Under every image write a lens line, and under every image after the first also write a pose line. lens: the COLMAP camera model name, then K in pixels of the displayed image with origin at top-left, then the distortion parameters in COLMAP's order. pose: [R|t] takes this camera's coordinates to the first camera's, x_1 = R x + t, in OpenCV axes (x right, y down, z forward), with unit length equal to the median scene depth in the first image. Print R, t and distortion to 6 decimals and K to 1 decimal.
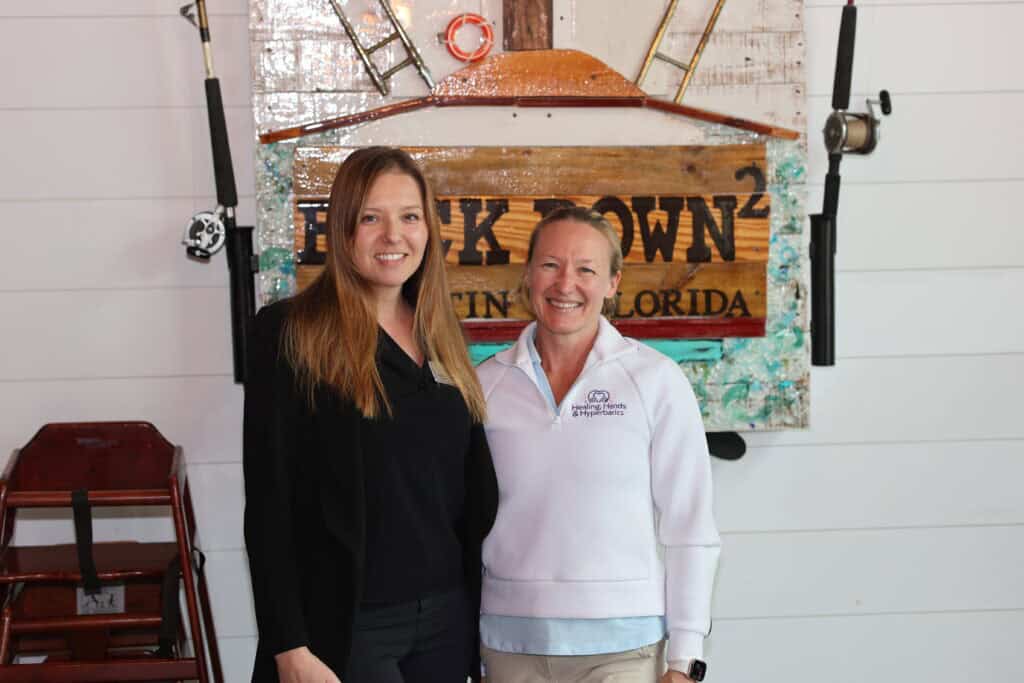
lens RADIAL K [[2410.6, 0, 507.3], [0, 2410.6, 343.9], [0, 0, 1]] dist [0.109734, 0.000000]
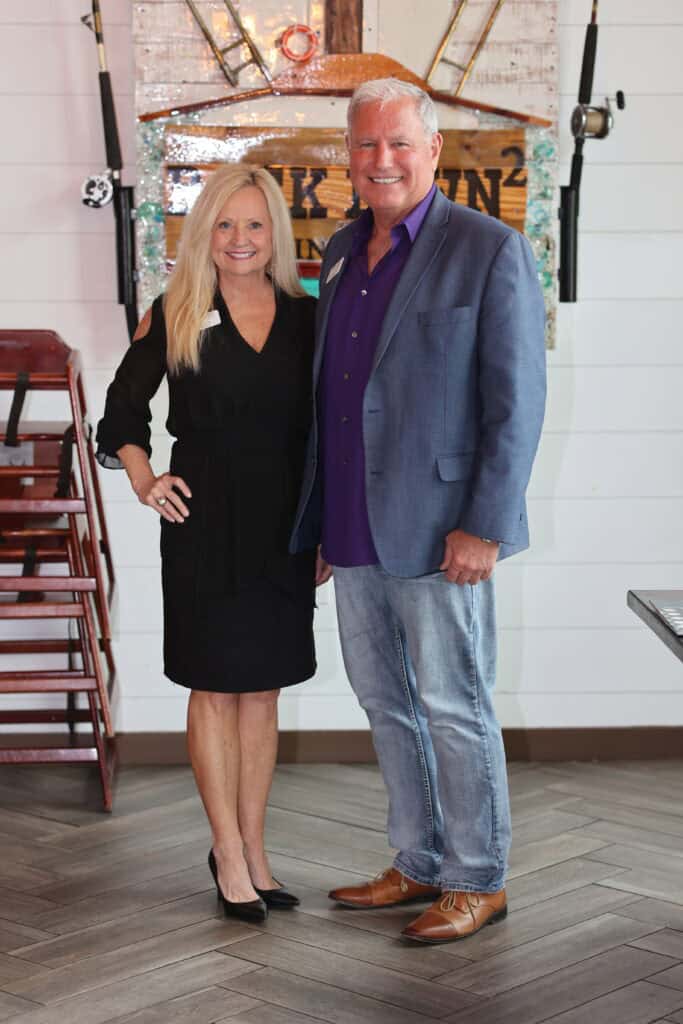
lens RADIAL K [[2410.6, 0, 344.8], [0, 2410.6, 516.0], [0, 0, 1]] dist [0.109734, 0.000000]
pose [[0.999077, 0.021423, -0.037235, 0.062965], [-0.019850, 0.998916, 0.042111, 0.073461], [0.038097, -0.041333, 0.998419, -0.321909]]
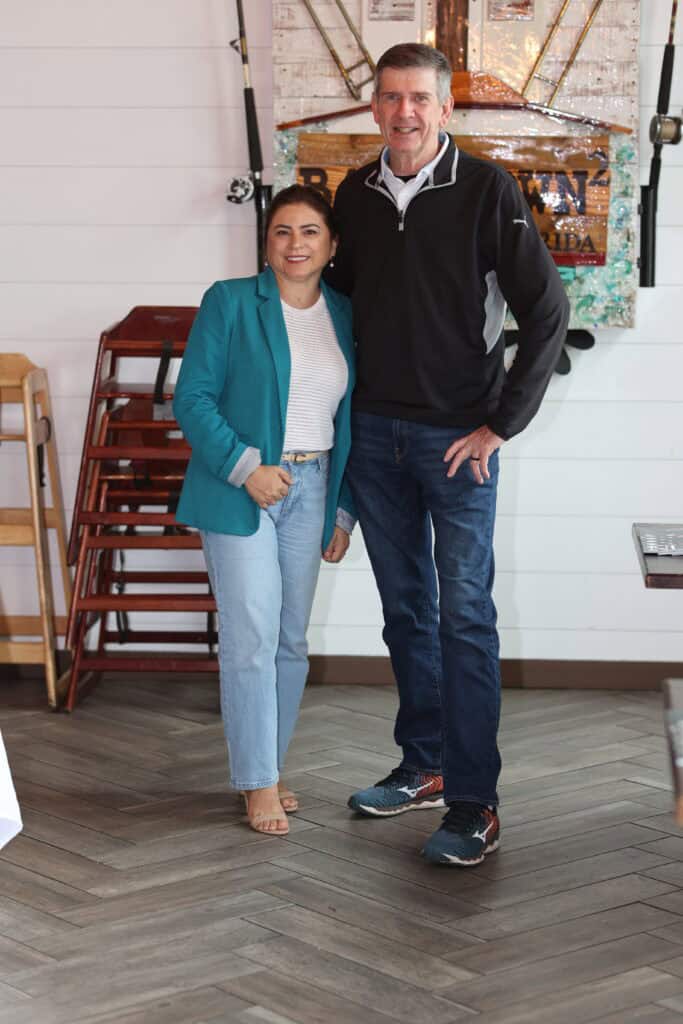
lens RADIAL K [[2410.6, 0, 365.1], [0, 2410.6, 511.2], [0, 0, 1]] dist [0.109734, 0.000000]
pose [[0.985896, 0.040239, -0.162448, 0.212674], [-0.034436, 0.998670, 0.038379, 0.098355], [0.163776, -0.032244, 0.985970, -0.521927]]
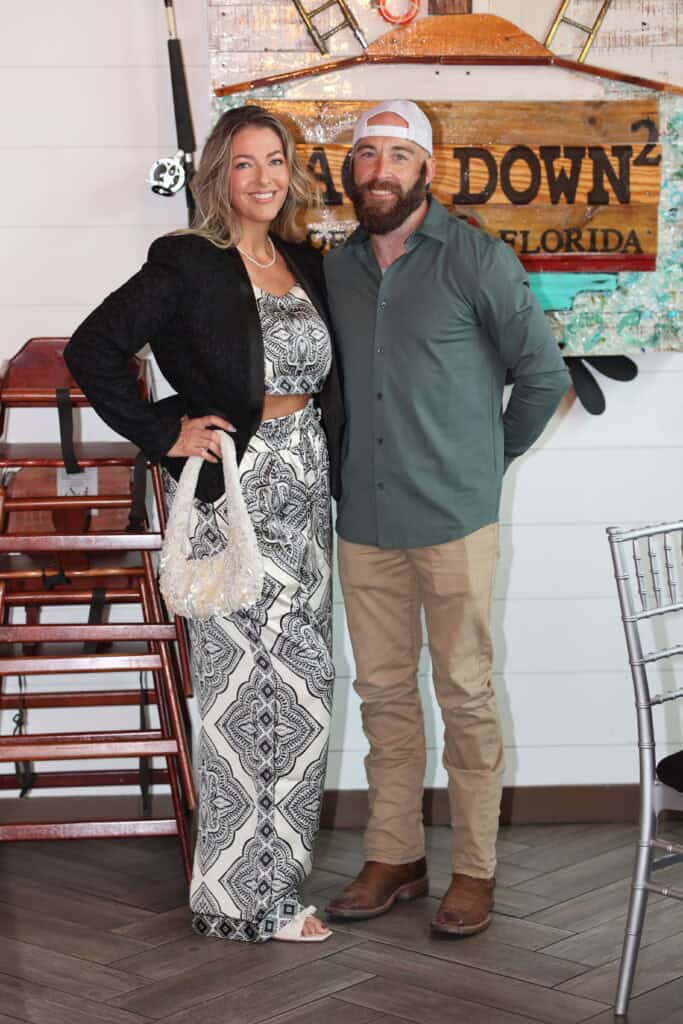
lens RADIAL K [[2410.6, 0, 345.1], [0, 2410.6, 516.6], [0, 0, 1]] dist [0.109734, 0.000000]
pose [[0.999326, 0.009974, -0.035316, 0.001811], [-0.008195, 0.998707, 0.050166, 0.057394], [0.035771, -0.049843, 0.998116, -0.152991]]
